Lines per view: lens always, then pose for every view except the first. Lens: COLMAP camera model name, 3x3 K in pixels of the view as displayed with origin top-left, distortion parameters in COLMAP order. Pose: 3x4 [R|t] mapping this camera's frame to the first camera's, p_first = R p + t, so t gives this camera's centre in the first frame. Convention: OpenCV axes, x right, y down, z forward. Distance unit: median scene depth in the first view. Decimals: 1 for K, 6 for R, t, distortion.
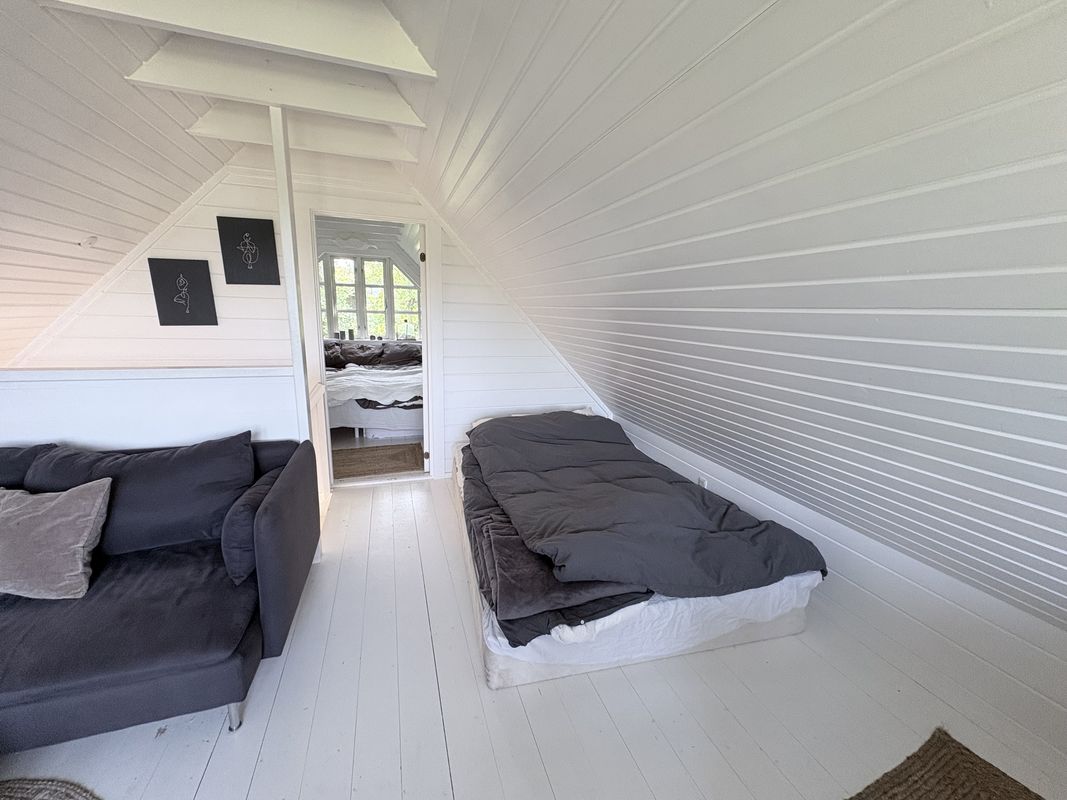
lens RADIAL K [[423.6, 0, 538.1], [0, 423.6, 399.4], [0, 0, 1]] dist [-0.003779, -0.000248]
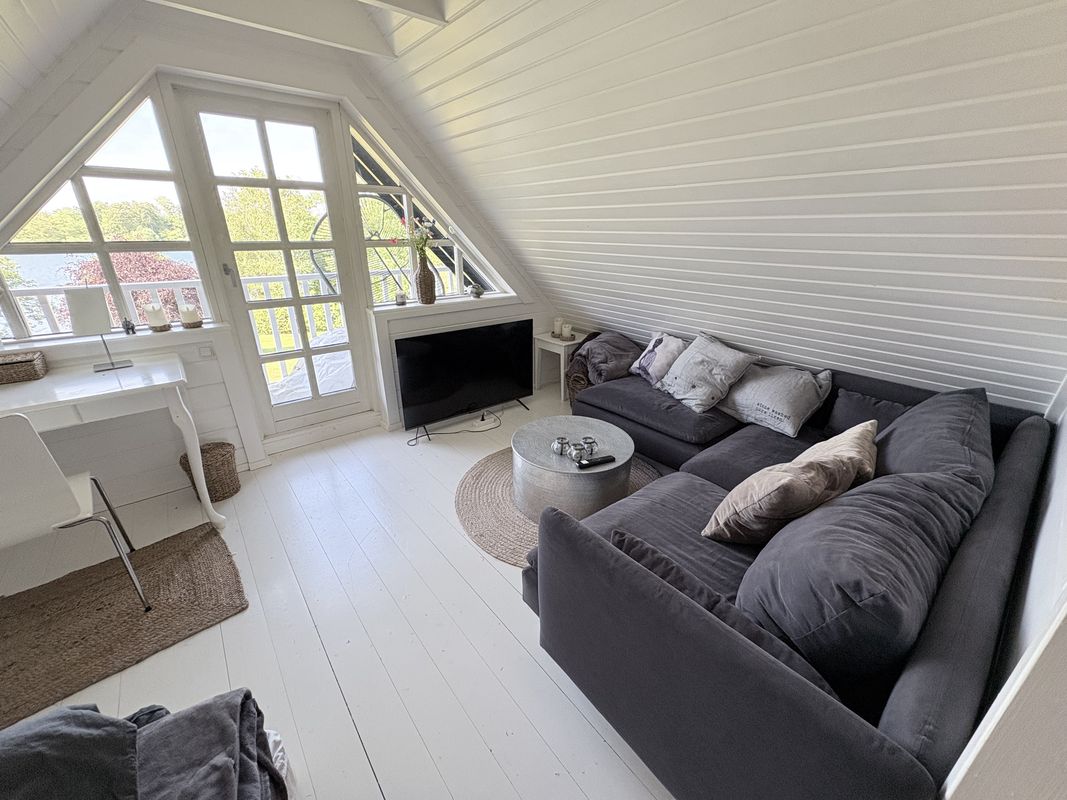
lens RADIAL K [[423.6, 0, 535.5], [0, 423.6, 402.2], [0, 0, 1]] dist [-0.003779, -0.000248]
pose [[-0.939640, 0.099504, -0.327377, -0.179689], [-0.098367, 0.837834, 0.536990, -0.166314], [0.327721, 0.536780, -0.777474, 0.729705]]
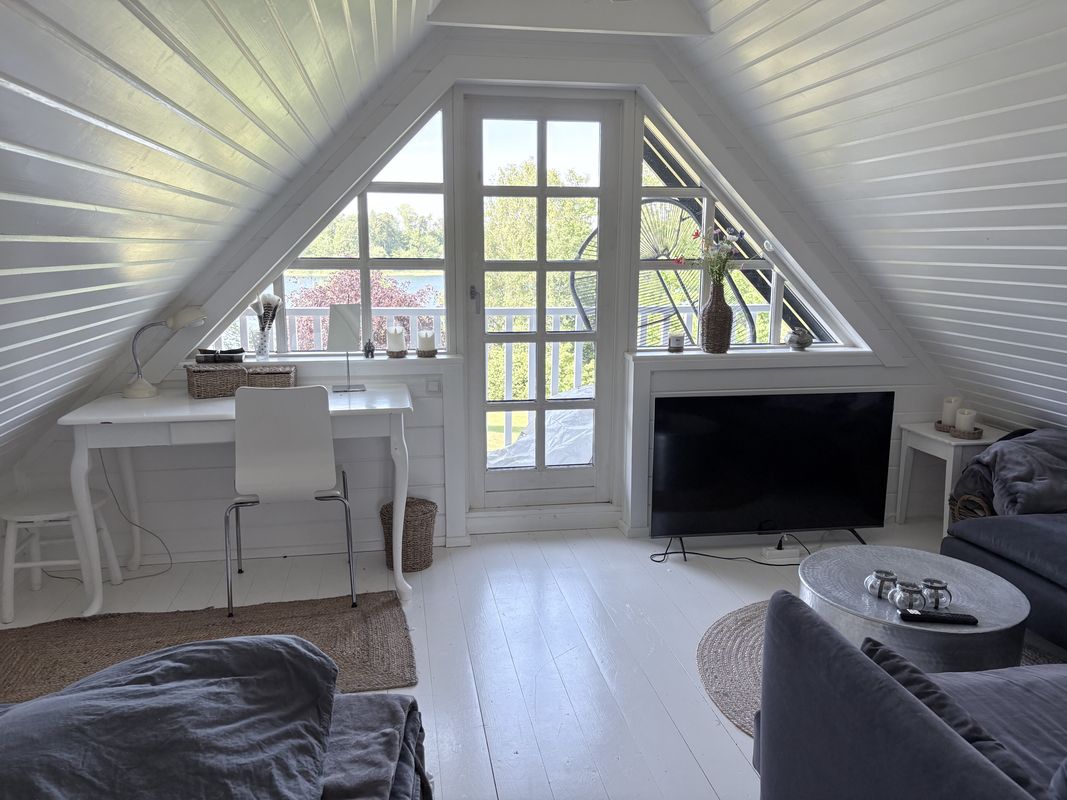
lens RADIAL K [[806.4, 0, 531.6], [0, 806.4, 399.7], [0, 0, 1]] dist [0.034300, -0.031991]
pose [[-0.984490, -0.061231, 0.164408, -0.222449], [0.006304, 0.924167, 0.381937, -0.212946], [-0.175327, 0.377050, -0.909447, 0.967790]]
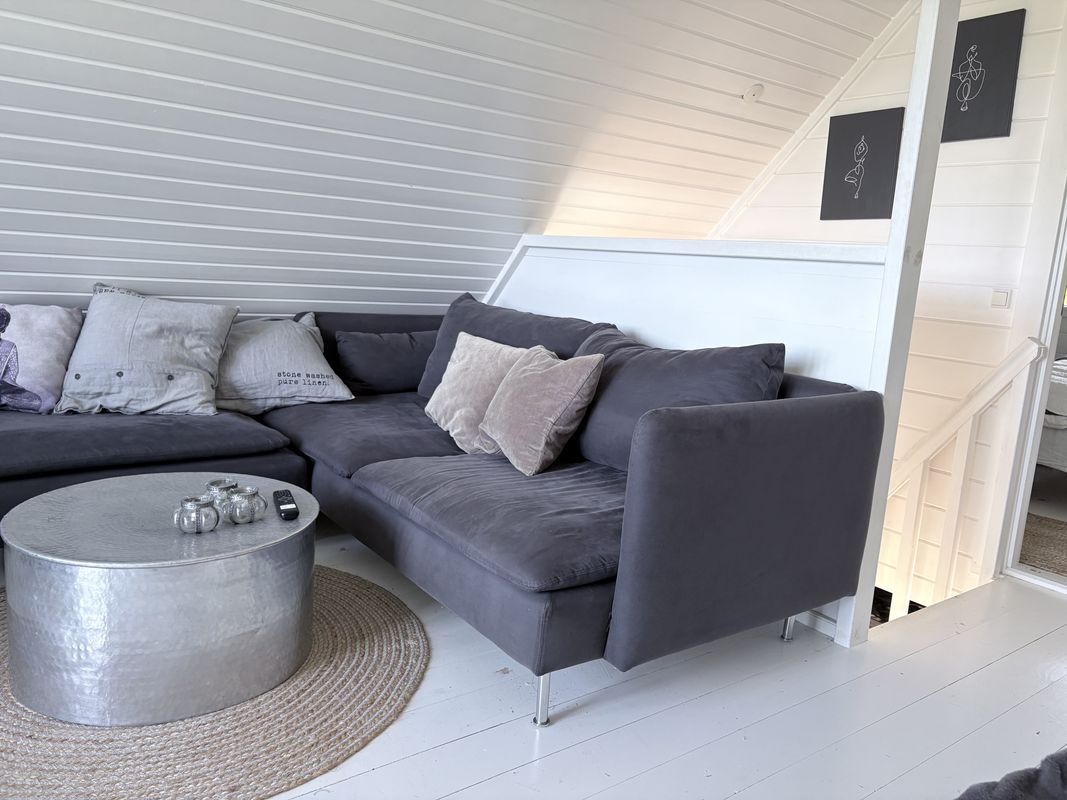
lens RADIAL K [[806.4, 0, 541.1], [0, 806.4, 399.2], [0, 0, 1]] dist [0.034300, -0.031991]
pose [[0.303694, 0.154605, -0.940142, 0.179224], [-0.250926, 0.964889, 0.077618, 0.095066], [0.919133, 0.212334, 0.331825, 0.227284]]
